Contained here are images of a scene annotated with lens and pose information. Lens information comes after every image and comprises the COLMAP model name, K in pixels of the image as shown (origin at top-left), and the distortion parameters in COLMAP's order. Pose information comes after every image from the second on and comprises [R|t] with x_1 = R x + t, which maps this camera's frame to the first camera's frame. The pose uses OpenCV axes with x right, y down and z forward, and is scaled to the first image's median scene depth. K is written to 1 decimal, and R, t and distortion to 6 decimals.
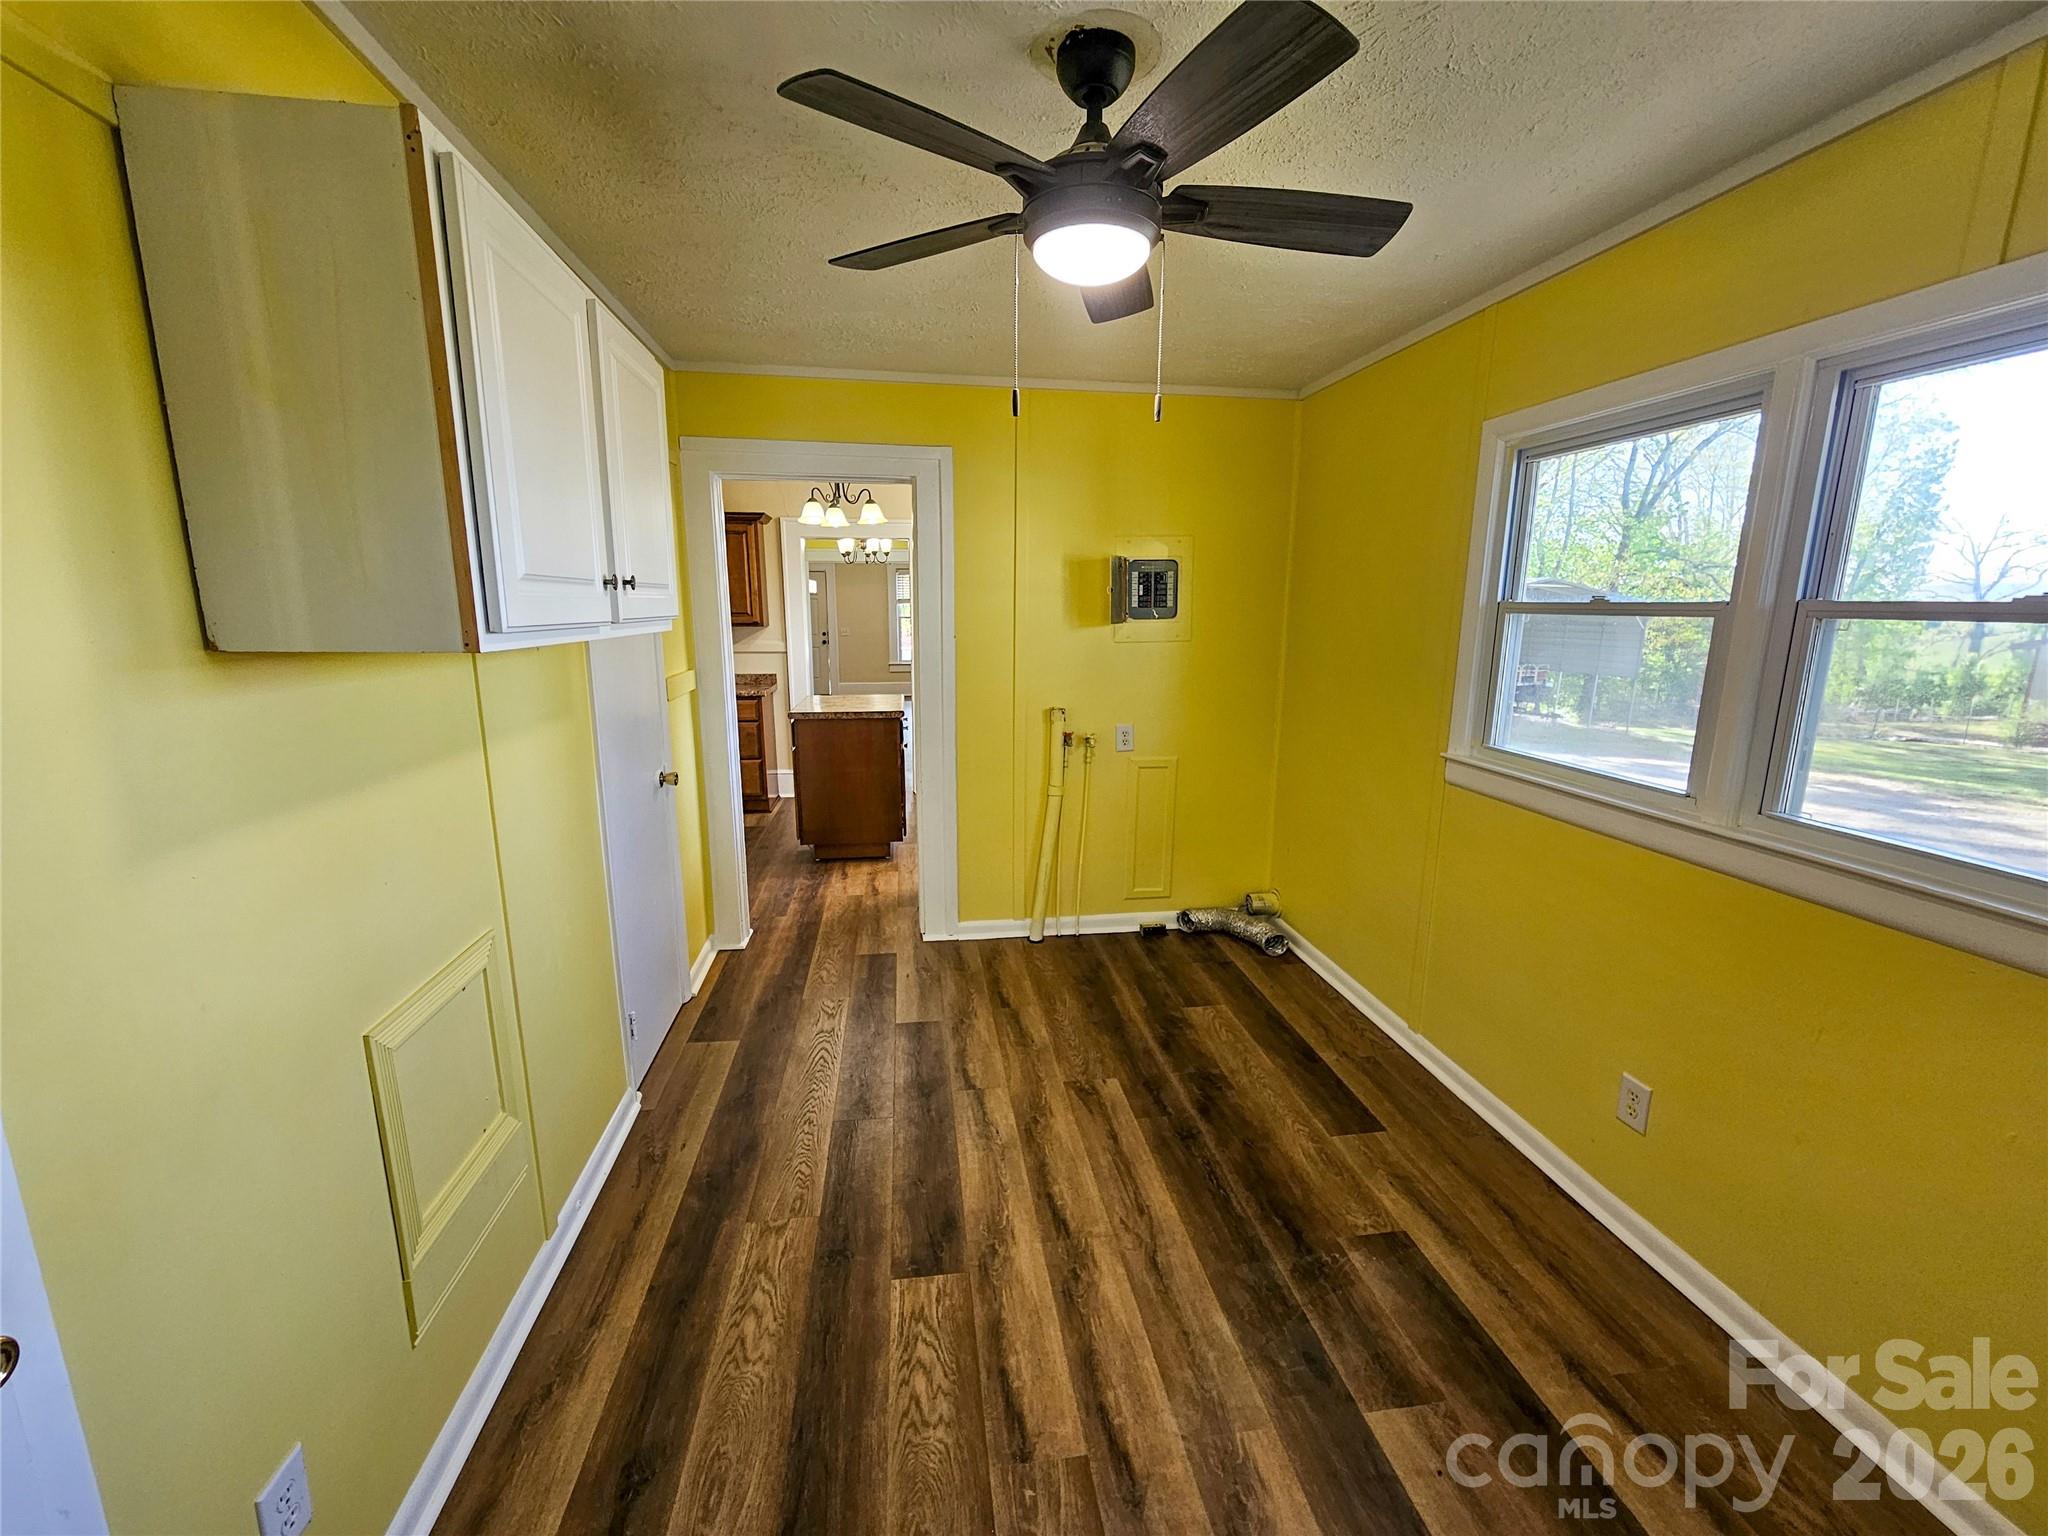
lens RADIAL K [[838.1, 0, 1017.9], [0, 838.1, 767.1], [0, 0, 1]] dist [-0.001540, -0.000125]
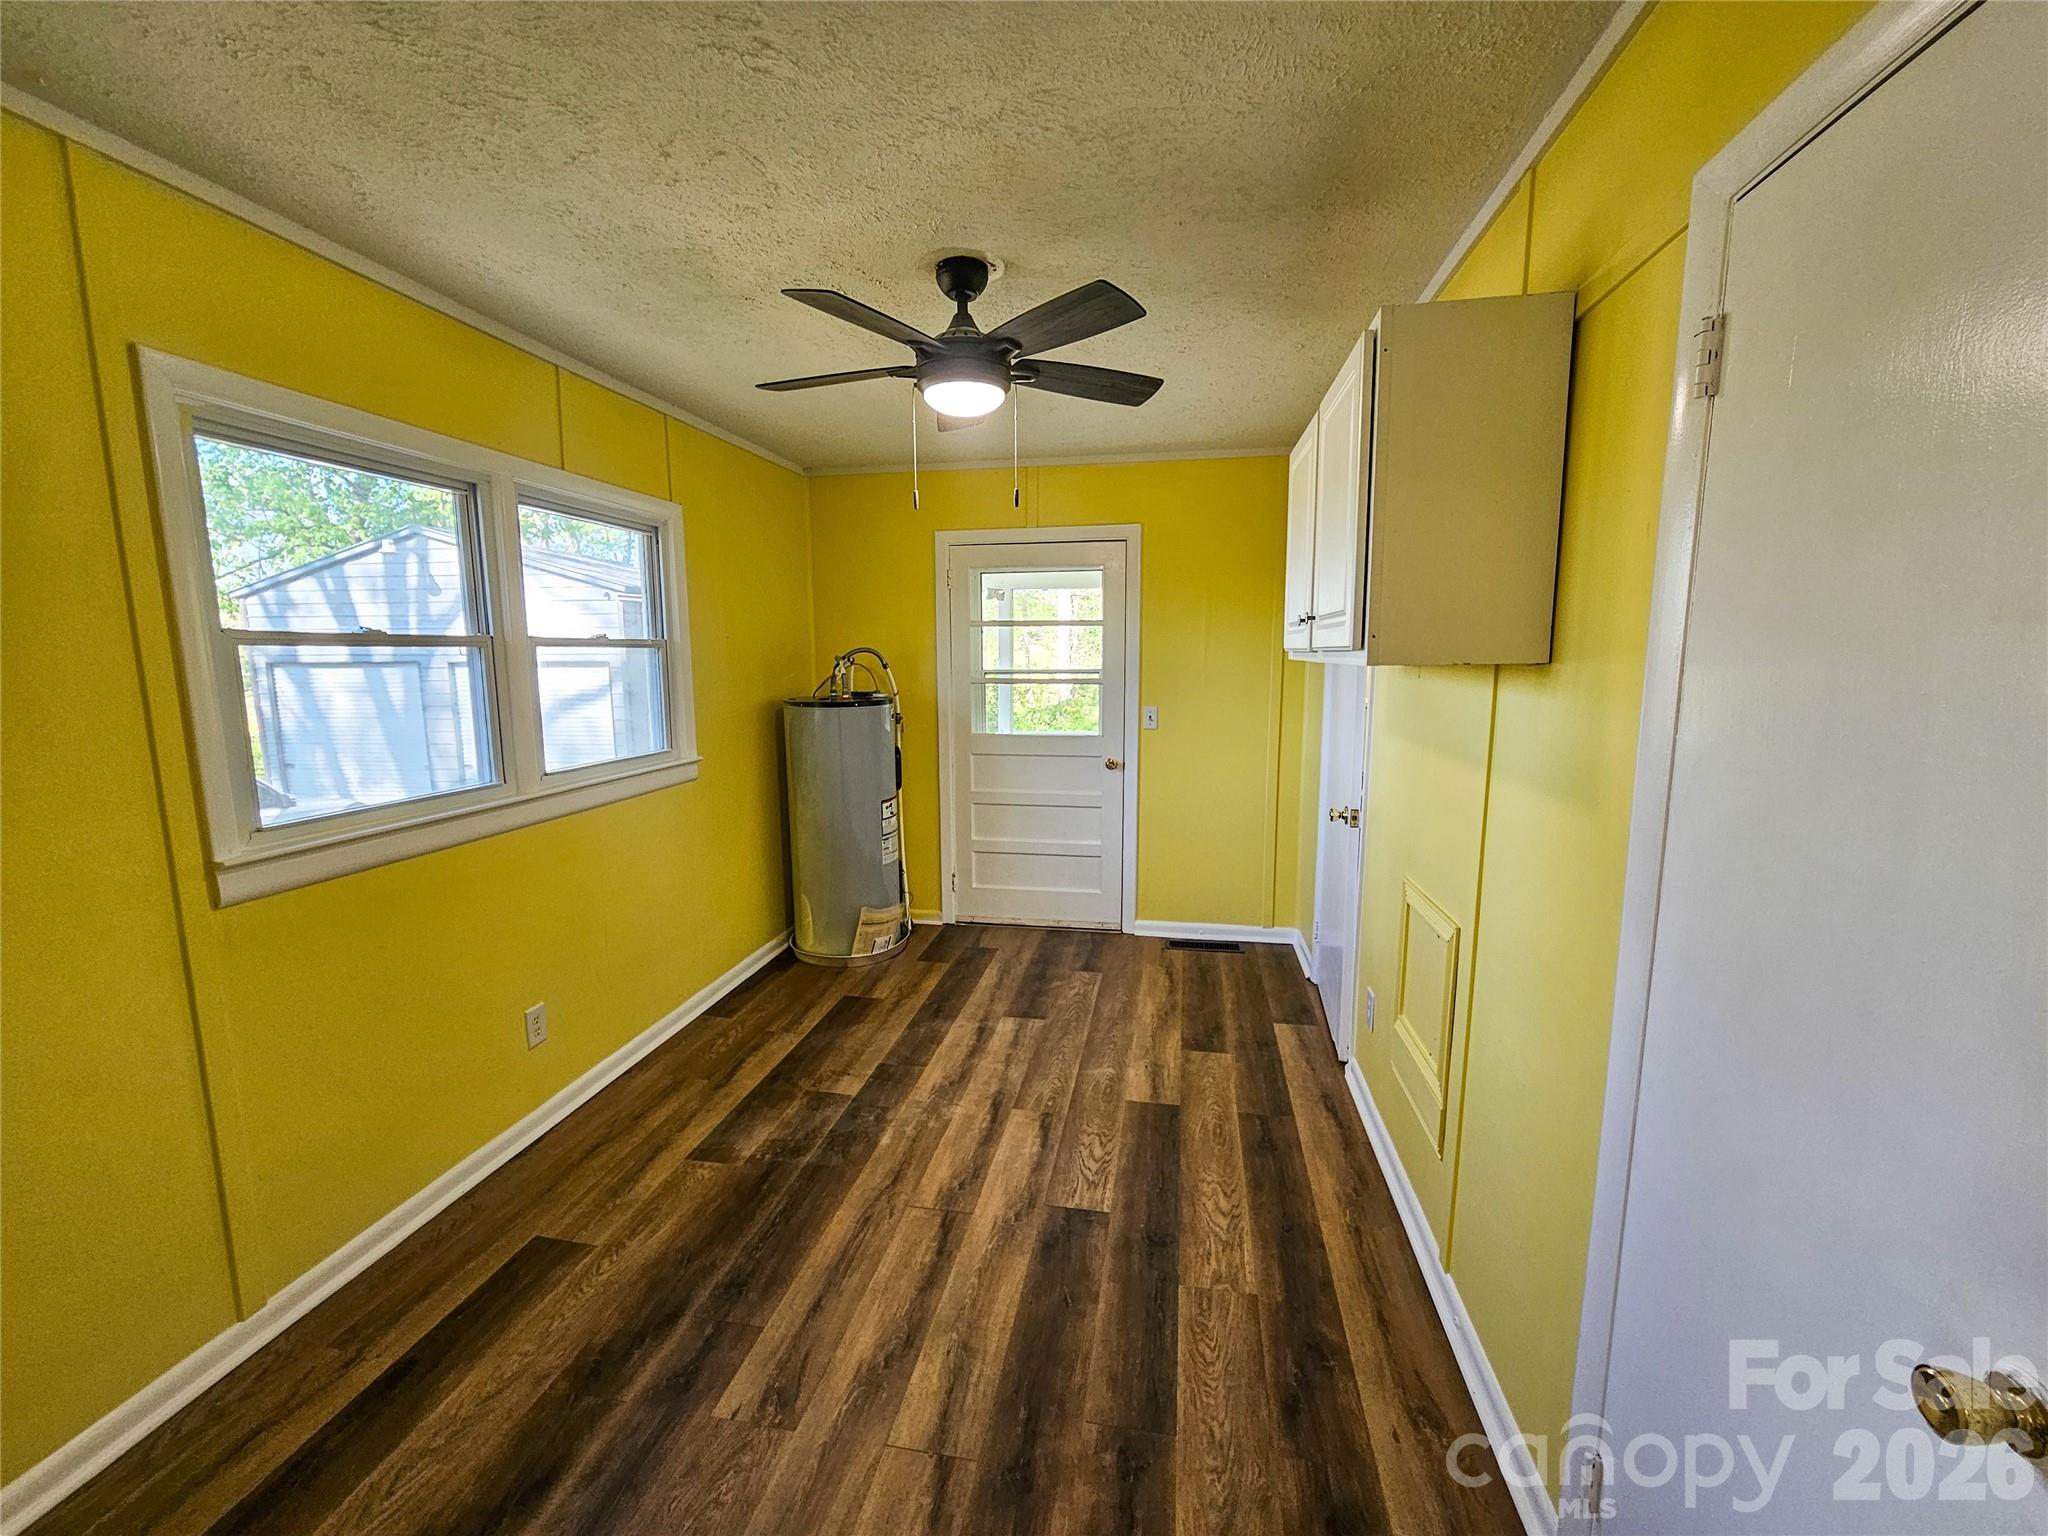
lens RADIAL K [[838.1, 0, 1013.4], [0, 838.1, 772.1], [0, 0, 1]] dist [-0.001540, -0.000125]
pose [[-0.944850, -0.049394, 0.323758, -0.356260], [0.059911, 0.945811, 0.319142, -0.336218], [-0.321978, 0.320938, -0.890690, 1.809828]]
